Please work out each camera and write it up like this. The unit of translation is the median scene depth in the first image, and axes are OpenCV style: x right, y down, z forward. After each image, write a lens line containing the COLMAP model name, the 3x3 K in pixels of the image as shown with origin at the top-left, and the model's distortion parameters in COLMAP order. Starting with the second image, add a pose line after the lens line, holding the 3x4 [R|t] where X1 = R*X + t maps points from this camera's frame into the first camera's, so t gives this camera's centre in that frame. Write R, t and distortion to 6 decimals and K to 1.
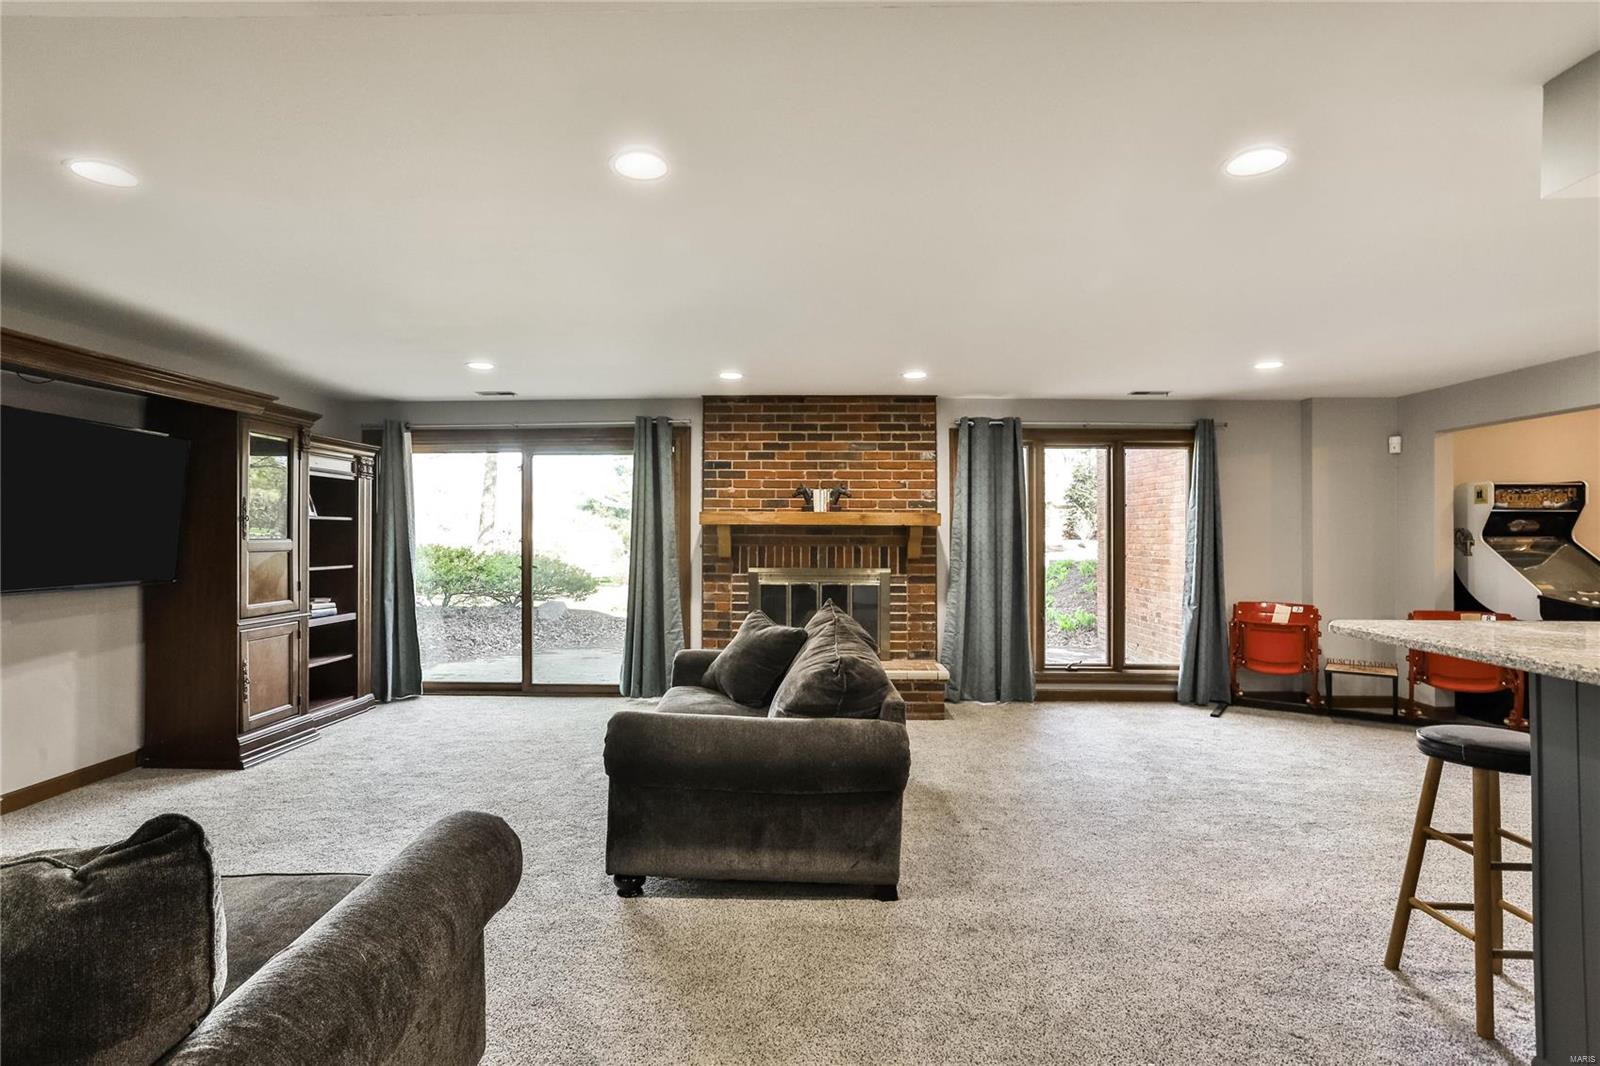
lens RADIAL K [[832.8, 0, 800.8], [0, 832.8, 529.5], [0, 0, 1]] dist [-0.058295, 0.035175]
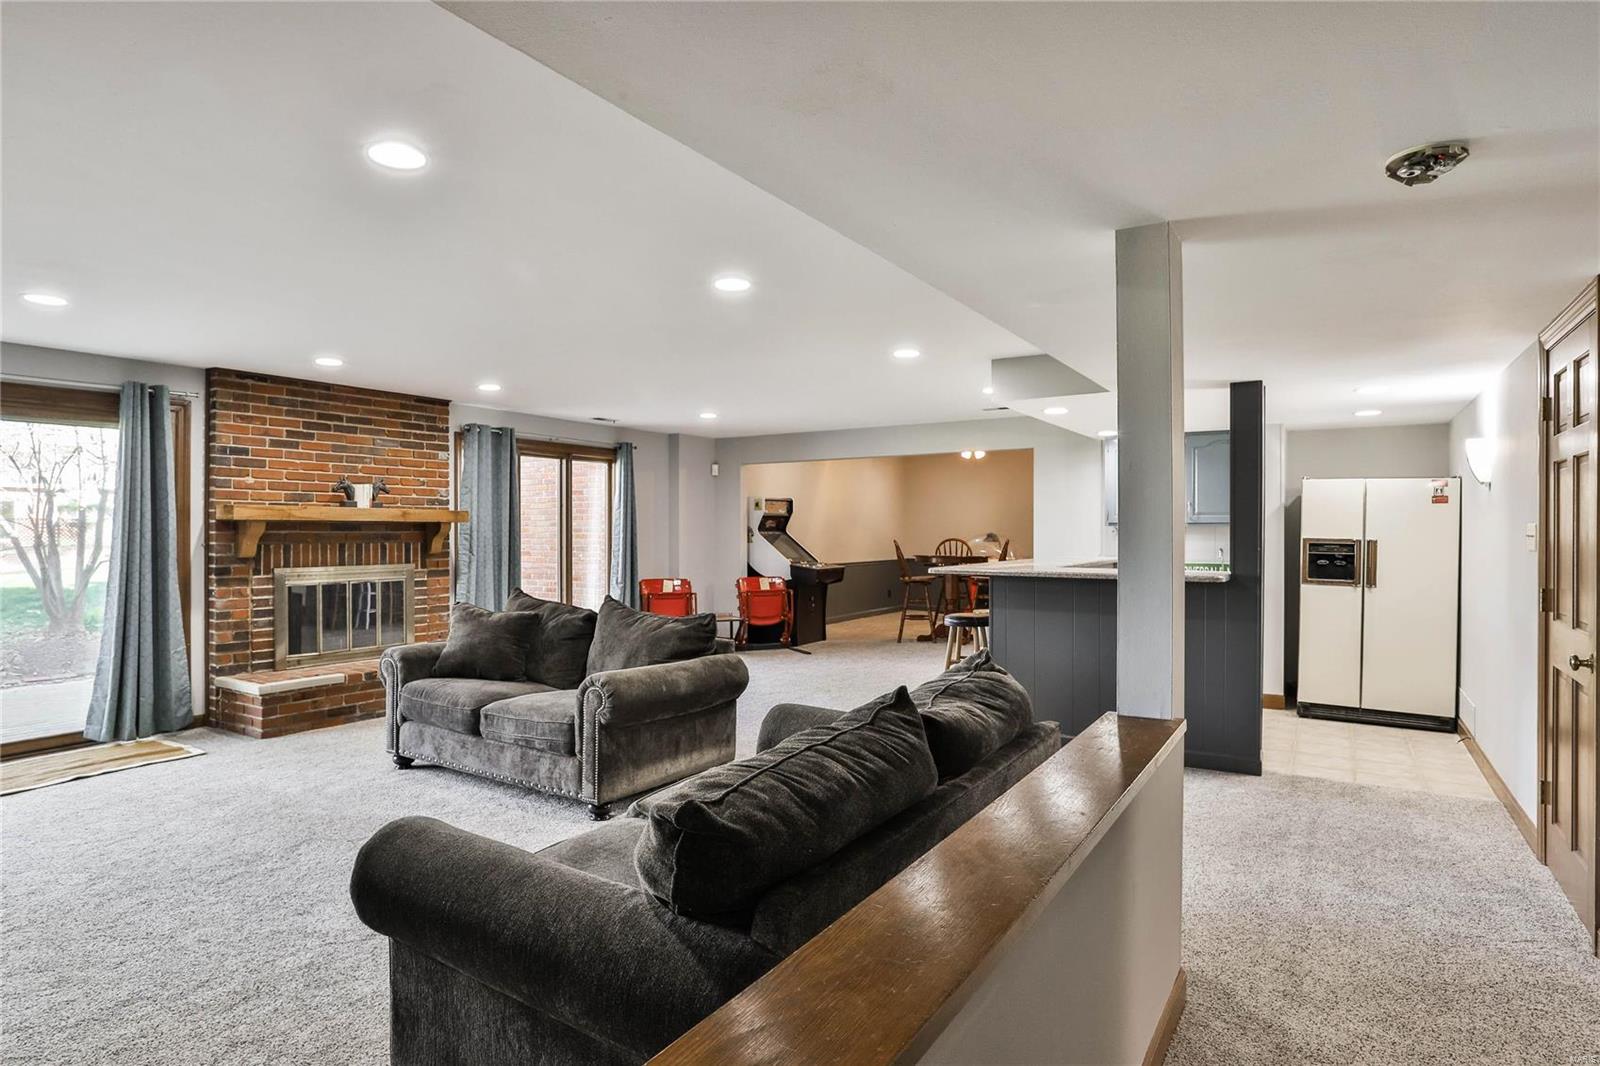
lens RADIAL K [[907.7, 0, 807.9], [0, 907.7, 530.6], [0, 0, 1]] dist [-0.018302, 0.000064]
pose [[0.494922, -0.003786, 0.868929, -0.628216], [-0.007035, 0.999940, 0.008364, -0.006990], [-0.868909, -0.010252, 0.494866, 0.022218]]
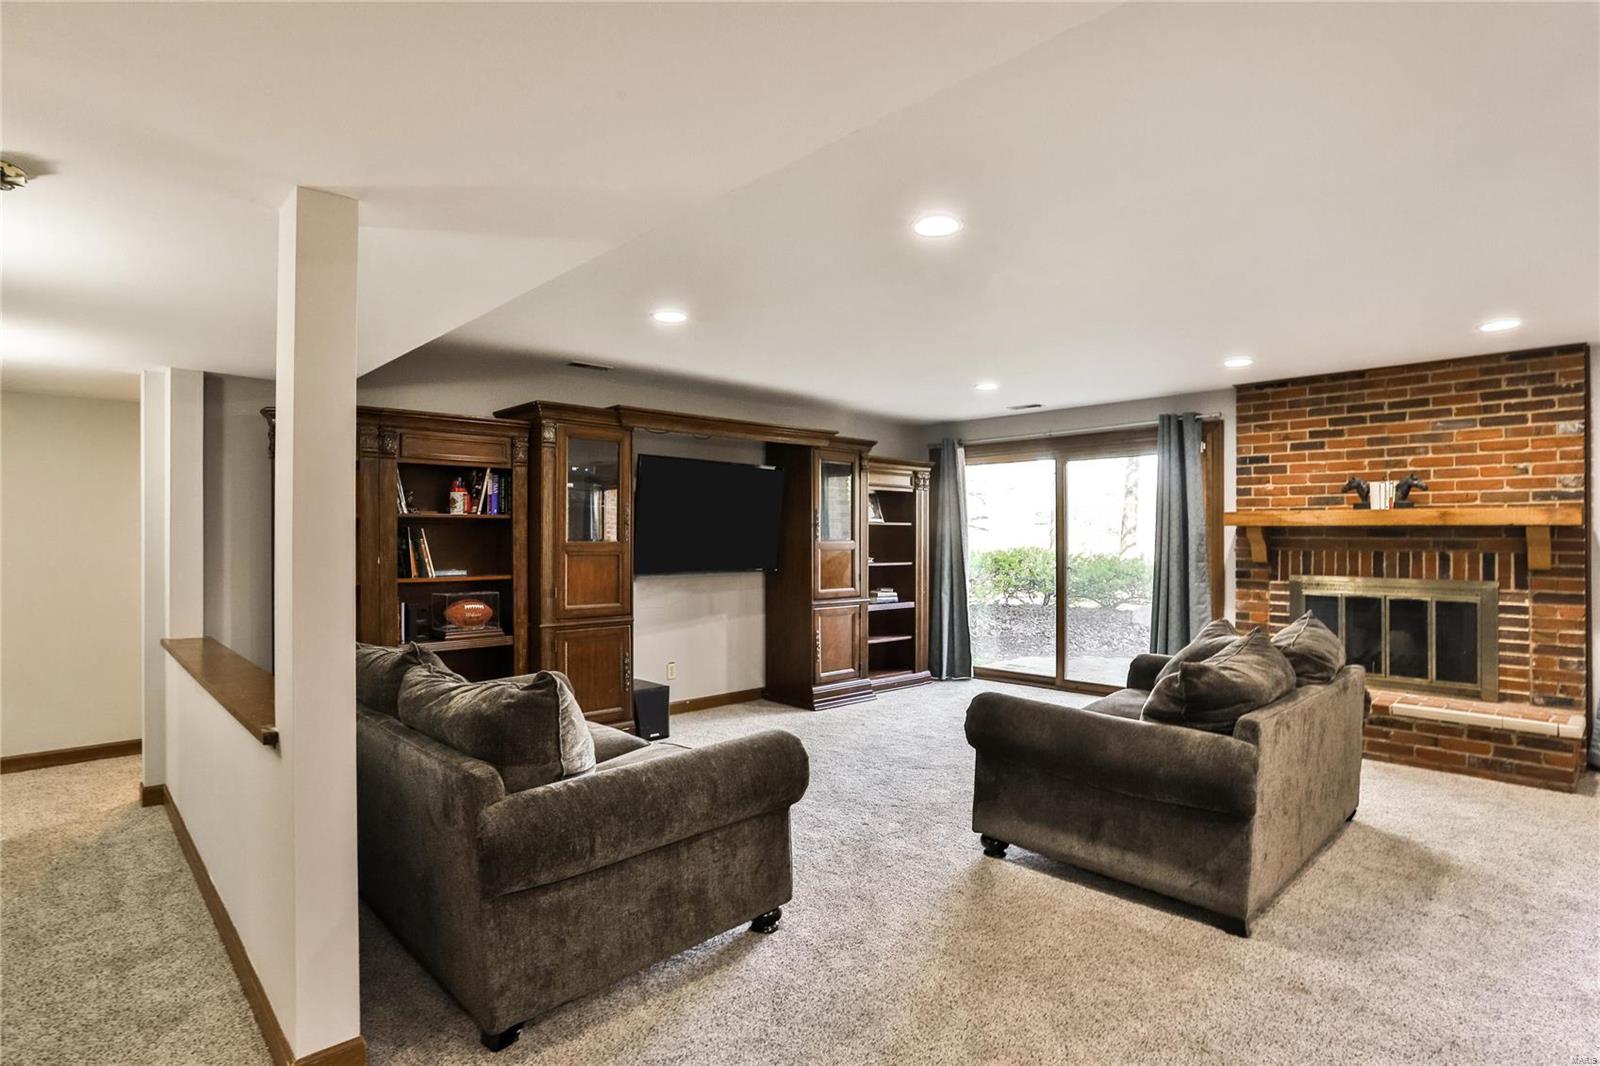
lens RADIAL K [[841.1, 0, 741.3], [0, 841.1, 535.5], [0, 0, 1]] dist [-0.071613, 0.032509]
pose [[0.663230, -0.001363, -0.748414, 0.202996], [0.003832, 0.999991, 0.001574, 0.001022], [0.748406, -0.003912, 0.663230, -0.005552]]
